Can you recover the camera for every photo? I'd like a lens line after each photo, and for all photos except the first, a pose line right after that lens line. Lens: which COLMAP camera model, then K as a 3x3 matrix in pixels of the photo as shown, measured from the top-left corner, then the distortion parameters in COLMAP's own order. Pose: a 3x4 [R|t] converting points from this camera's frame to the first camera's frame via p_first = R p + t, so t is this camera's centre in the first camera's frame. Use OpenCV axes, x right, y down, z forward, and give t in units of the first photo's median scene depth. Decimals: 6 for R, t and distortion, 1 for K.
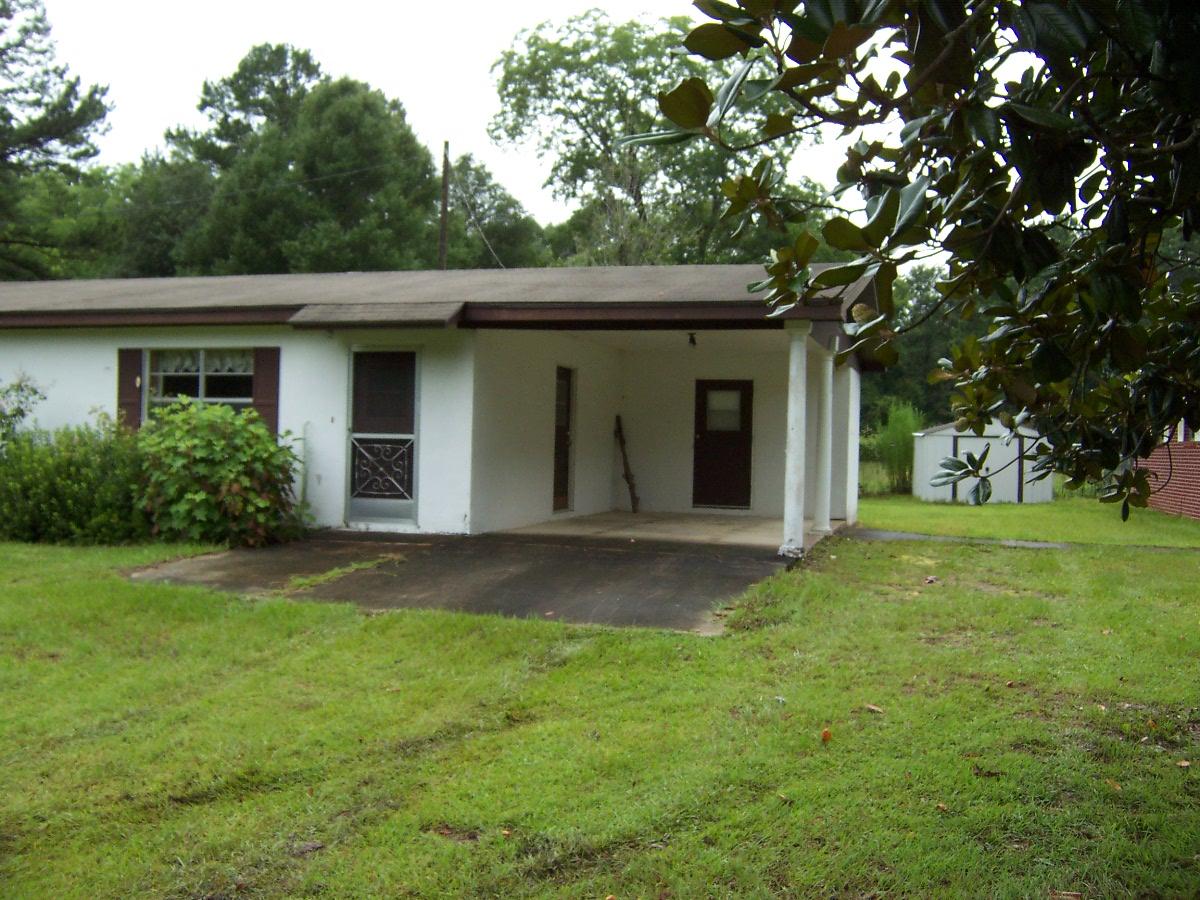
lens RADIAL K [[1197.0, 0, 597.4], [0, 1197.0, 429.7], [0, 0, 1]] dist [-0.127608, 0.257988]
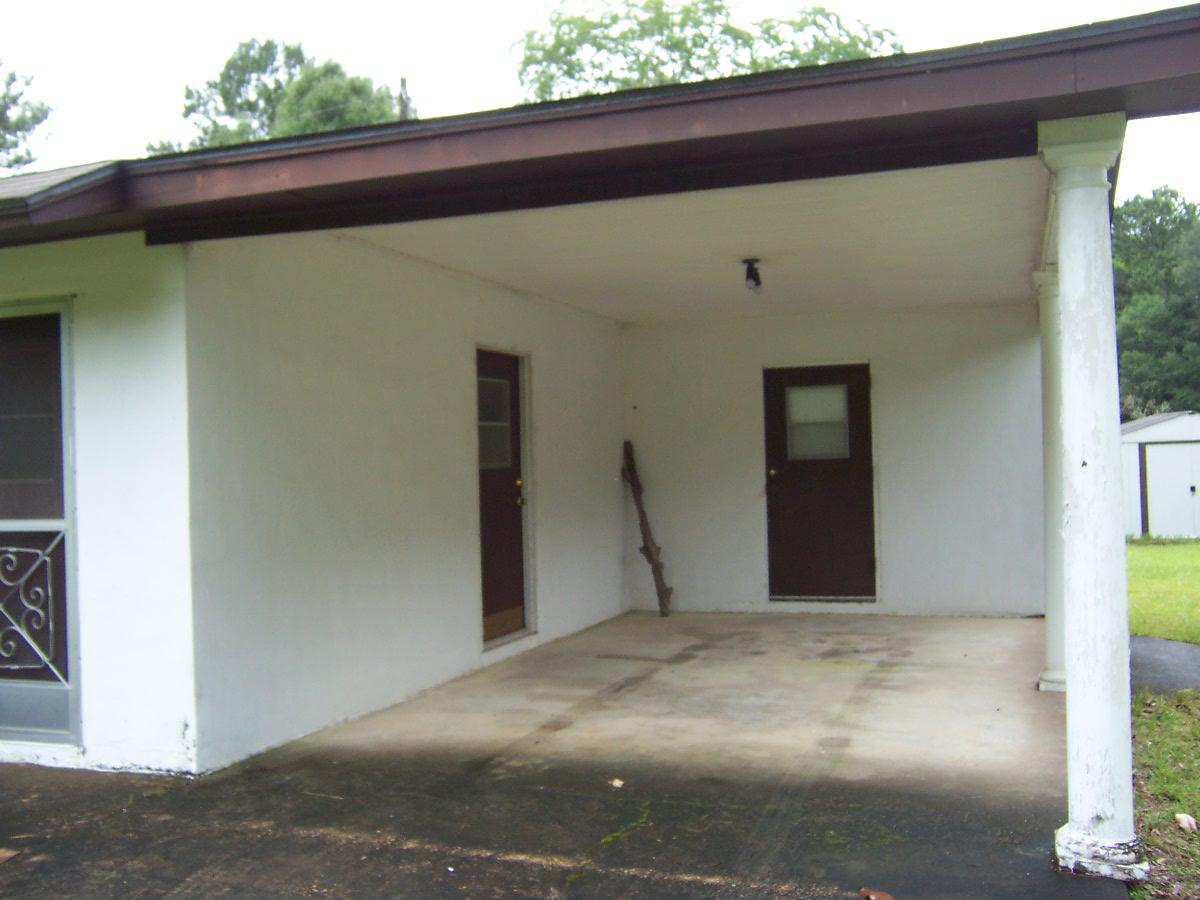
lens RADIAL K [[1192.4, 0, 600.0], [0, 1192.4, 450.0], [0, 0, 1]] dist [-0.126000, 0.208658]
pose [[0.997303, -0.050457, -0.053297, 0.012432], [0.050320, 0.998726, -0.003900, -0.002247], [0.053426, 0.001207, 0.998571, 0.161585]]
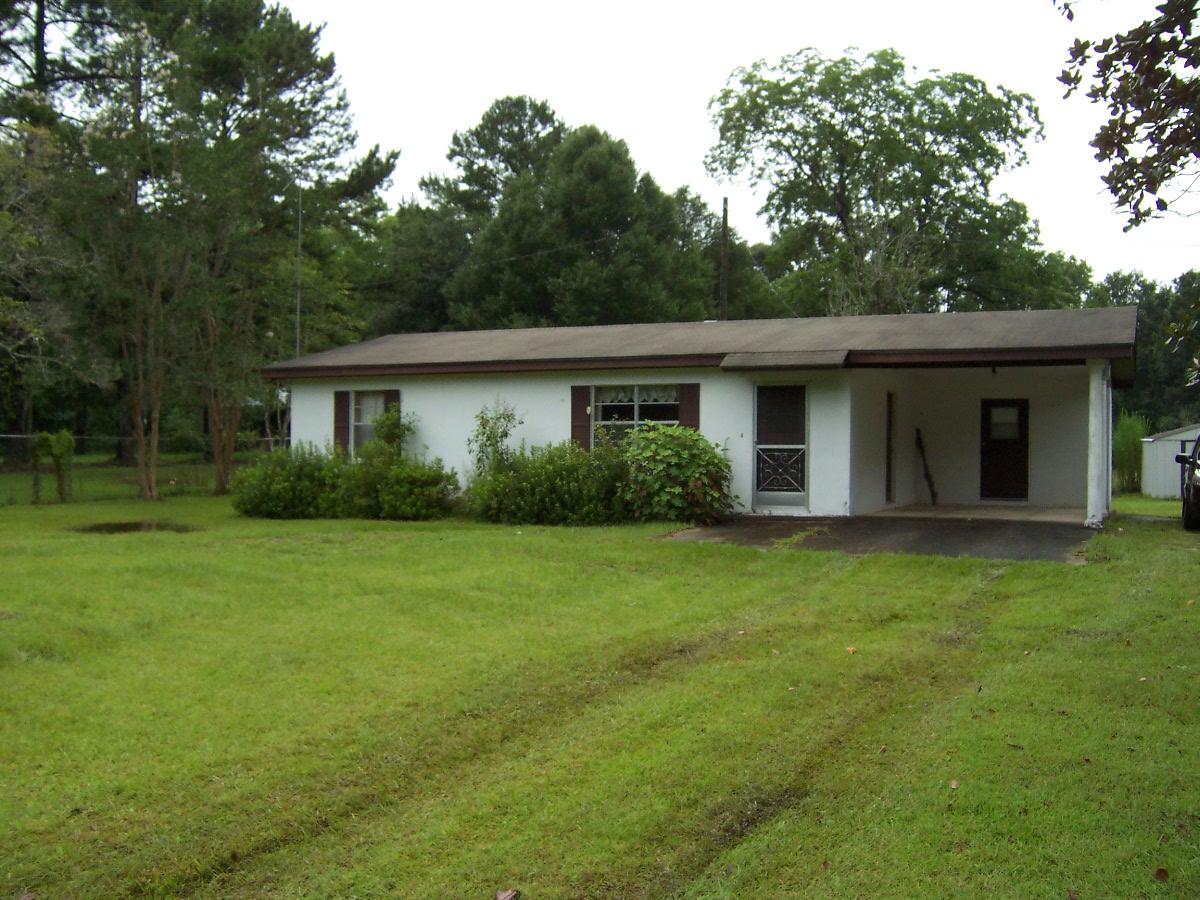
lens RADIAL K [[1192.4, 0, 600.0], [0, 1192.4, 450.0], [0, 0, 1]] dist [-0.126000, 0.208658]
pose [[0.989820, -0.014833, -0.141550, -0.050812], [0.015760, 0.999861, 0.005430, -0.000405], [0.141449, -0.007606, 0.989916, -0.105219]]
